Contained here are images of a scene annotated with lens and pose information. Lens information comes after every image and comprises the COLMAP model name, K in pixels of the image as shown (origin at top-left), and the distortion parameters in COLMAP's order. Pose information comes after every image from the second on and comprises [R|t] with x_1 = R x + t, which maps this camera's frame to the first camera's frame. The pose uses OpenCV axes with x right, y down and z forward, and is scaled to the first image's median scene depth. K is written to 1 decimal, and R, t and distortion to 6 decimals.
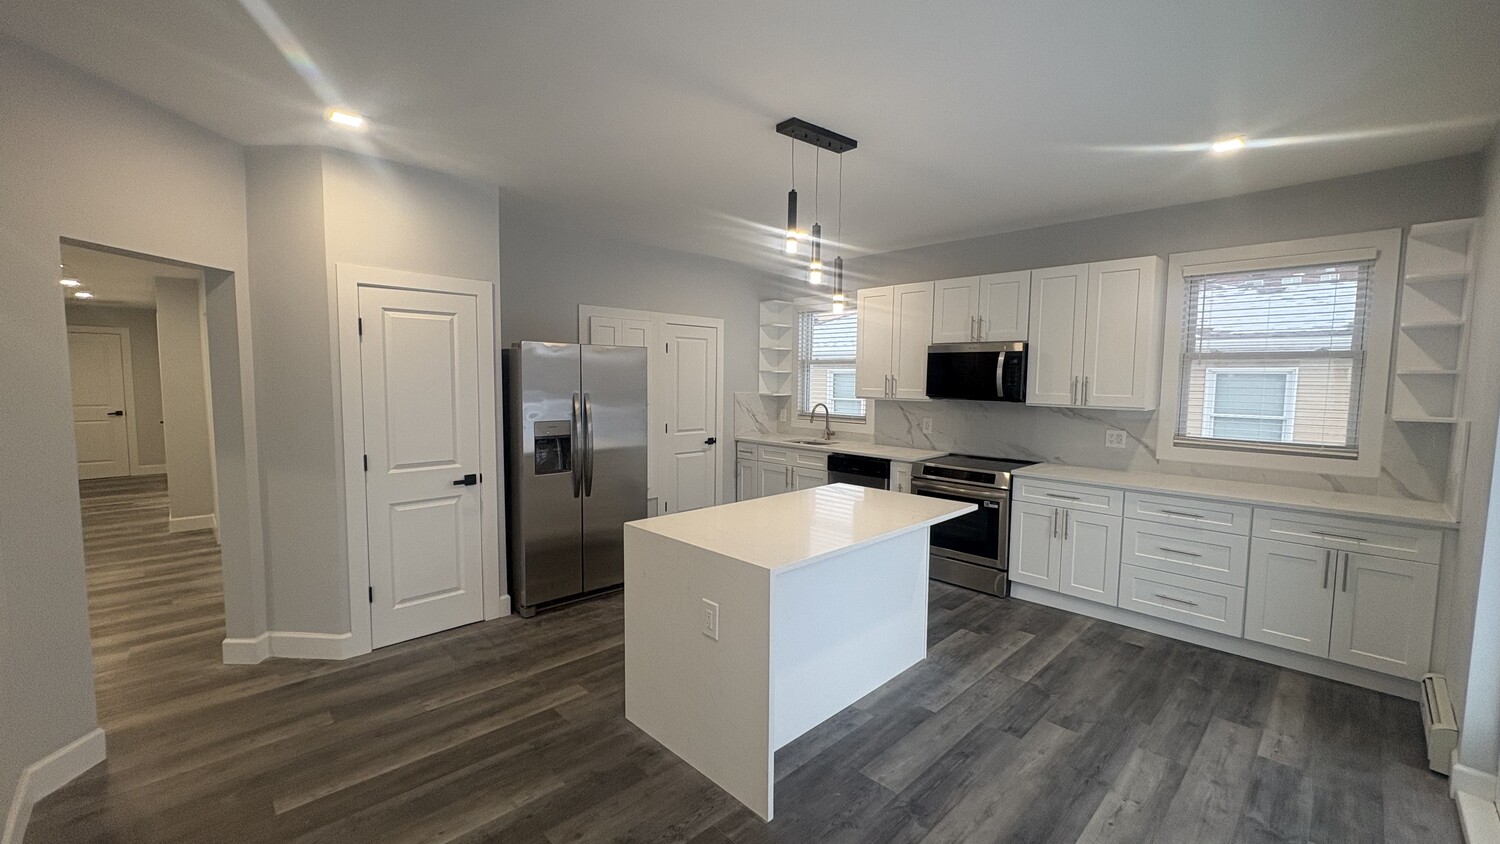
lens RADIAL K [[594.7, 0, 749.7], [0, 594.7, 424.0], [0, 0, 1]] dist [-0.002601, -0.000042]
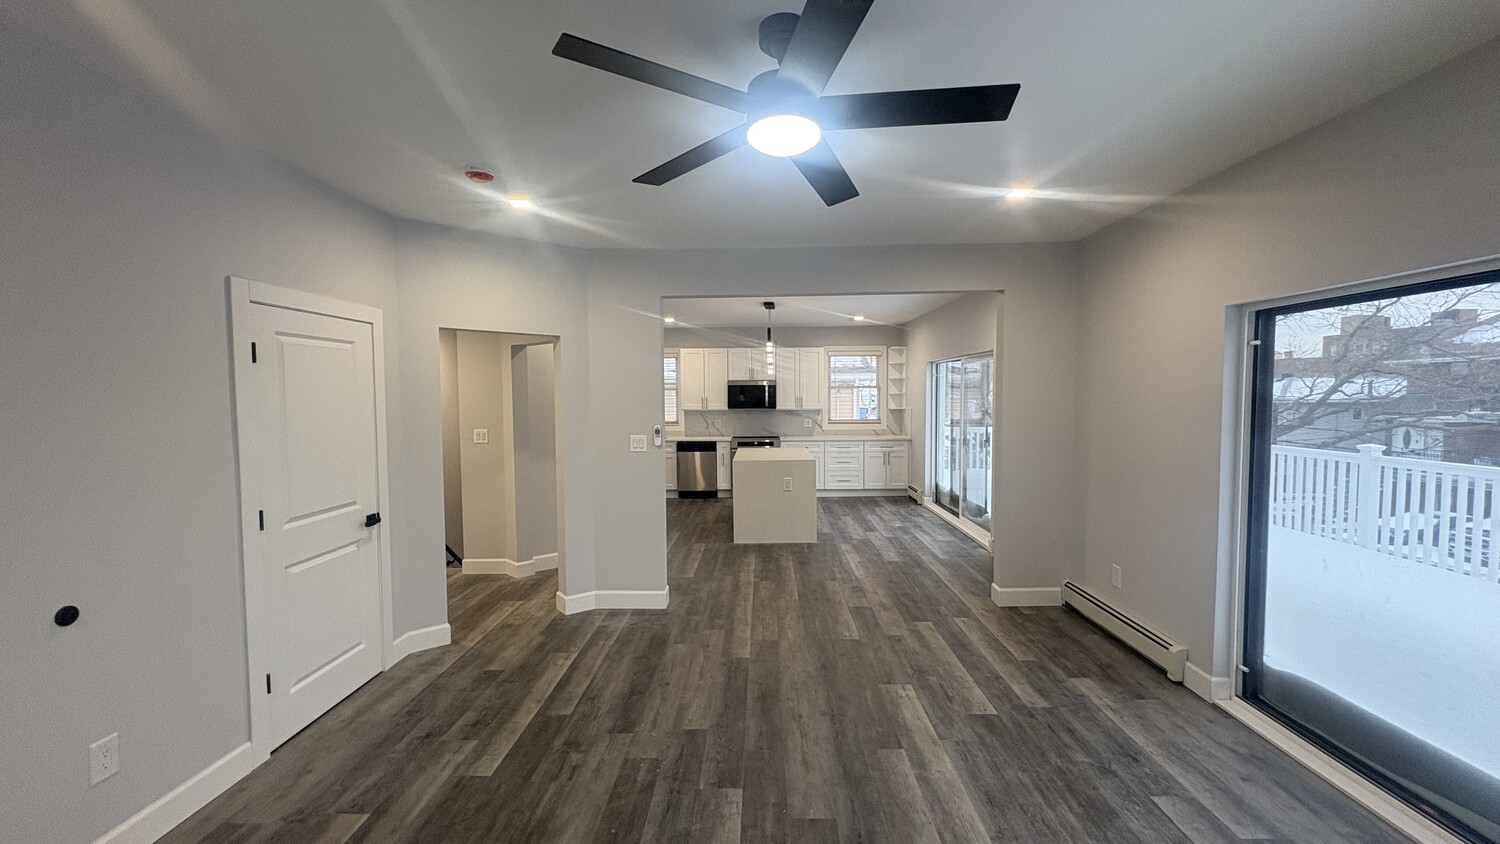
lens RADIAL K [[594.7, 0, 744.1], [0, 594.7, 423.2], [0, 0, 1]] dist [-0.002601, -0.000042]
pose [[0.706641, -0.054141, 0.705498, -1.221196], [0.071303, 0.997442, 0.005126, -0.002482], [-0.703970, 0.046681, 0.708694, -0.482420]]
